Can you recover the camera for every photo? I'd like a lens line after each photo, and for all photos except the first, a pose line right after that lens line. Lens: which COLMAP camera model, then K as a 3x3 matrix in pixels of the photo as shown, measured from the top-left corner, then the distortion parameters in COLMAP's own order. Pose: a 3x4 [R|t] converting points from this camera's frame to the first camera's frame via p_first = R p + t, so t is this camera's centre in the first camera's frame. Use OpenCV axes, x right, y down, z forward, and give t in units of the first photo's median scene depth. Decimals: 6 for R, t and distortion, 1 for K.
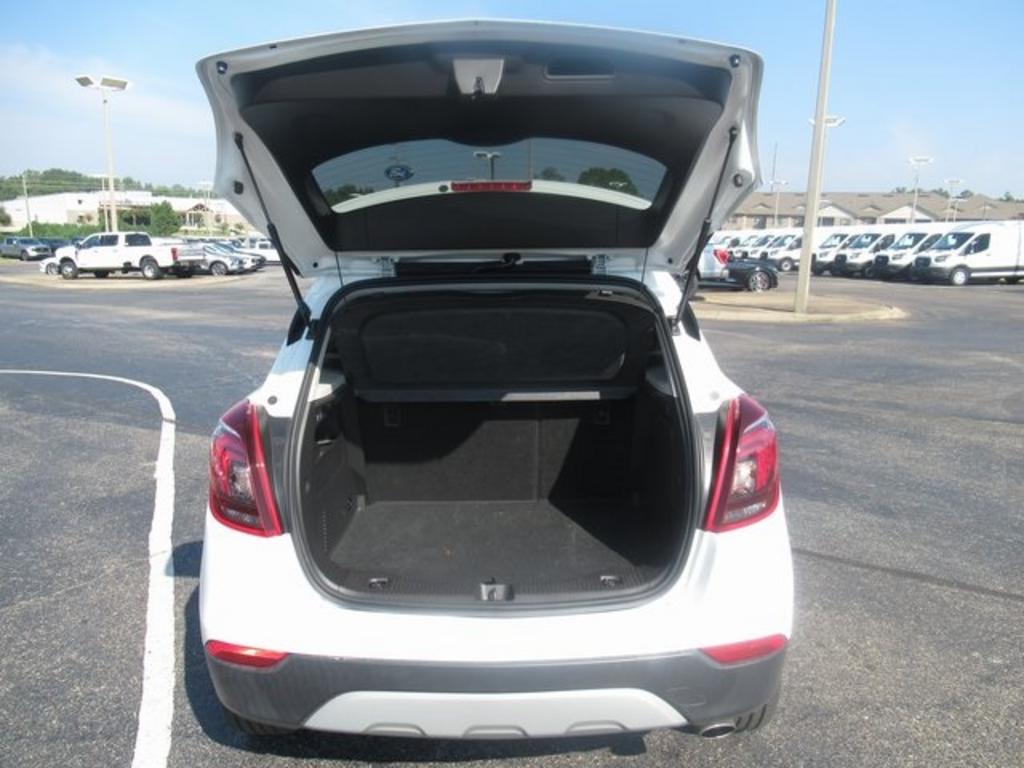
lens RADIAL K [[793.0, 0, 509.9], [0, 793.0, 378.3], [0, 0, 1]] dist [0.000016, 0.004834]
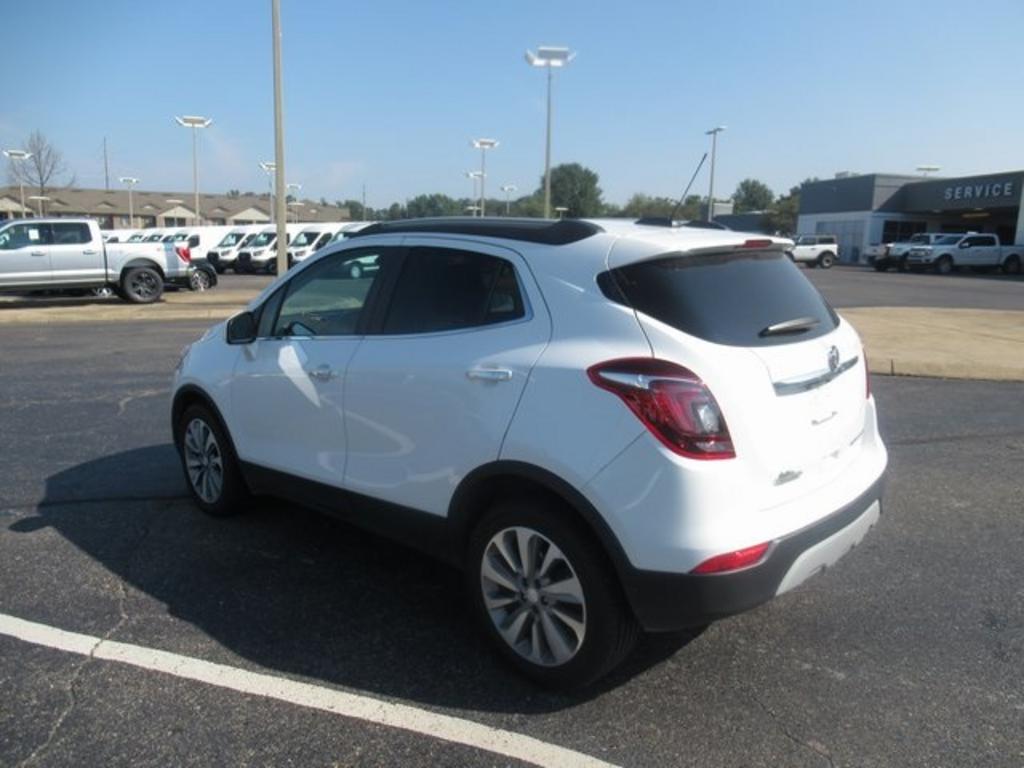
lens RADIAL K [[781.1, 0, 534.2], [0, 781.1, 382.8], [0, 0, 1]] dist [0.001210, 0.003535]
pose [[0.670577, -0.140503, 0.728413, -0.123217], [0.135826, 0.988556, 0.065641, -0.002841], [-0.729300, 0.054920, 0.681987, 0.036960]]
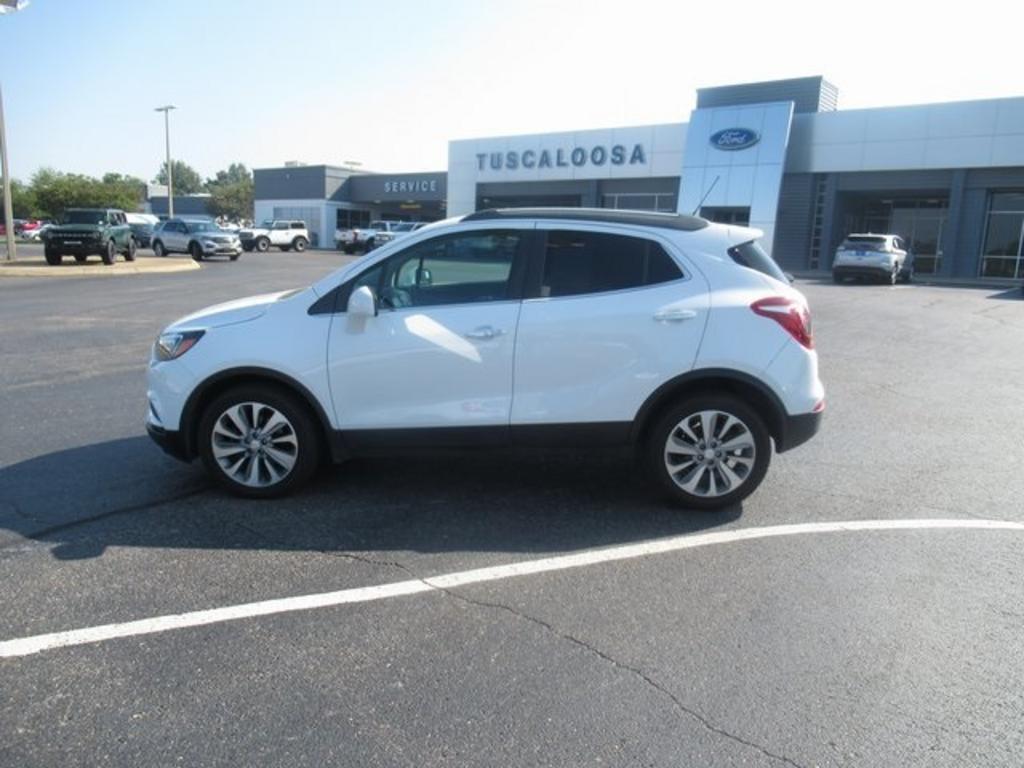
lens RADIAL K [[793.0, 0, 509.9], [0, 793.0, 378.3], [0, 0, 1]] dist [0.000016, 0.004834]
pose [[0.006532, -0.191180, 0.981533, -0.223863], [0.160312, 0.969059, 0.187683, -0.023798], [-0.987045, 0.156126, 0.036978, 0.156100]]
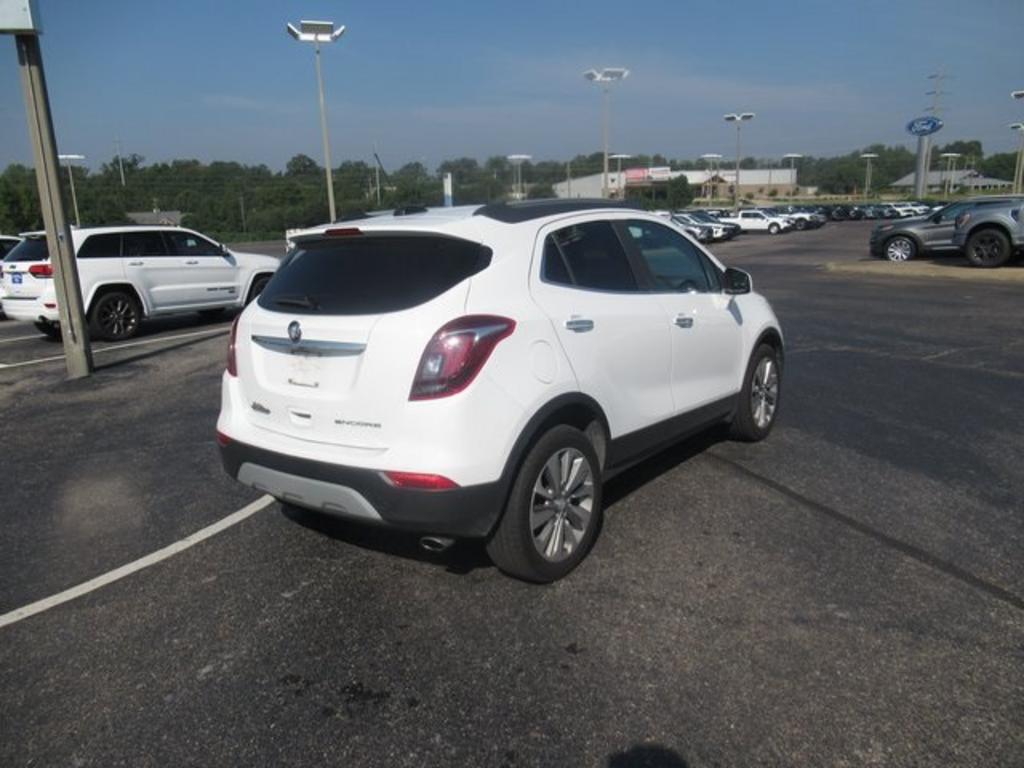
lens RADIAL K [[802.7, 0, 485.5], [0, 802.7, 382.9], [0, 0, 1]] dist [-0.004560, -0.000208]
pose [[0.778935, 0.097740, -0.619441, 0.118683], [-0.072944, 0.995196, 0.065304, 0.004753], [0.622848, -0.005683, 0.782322, -0.008488]]
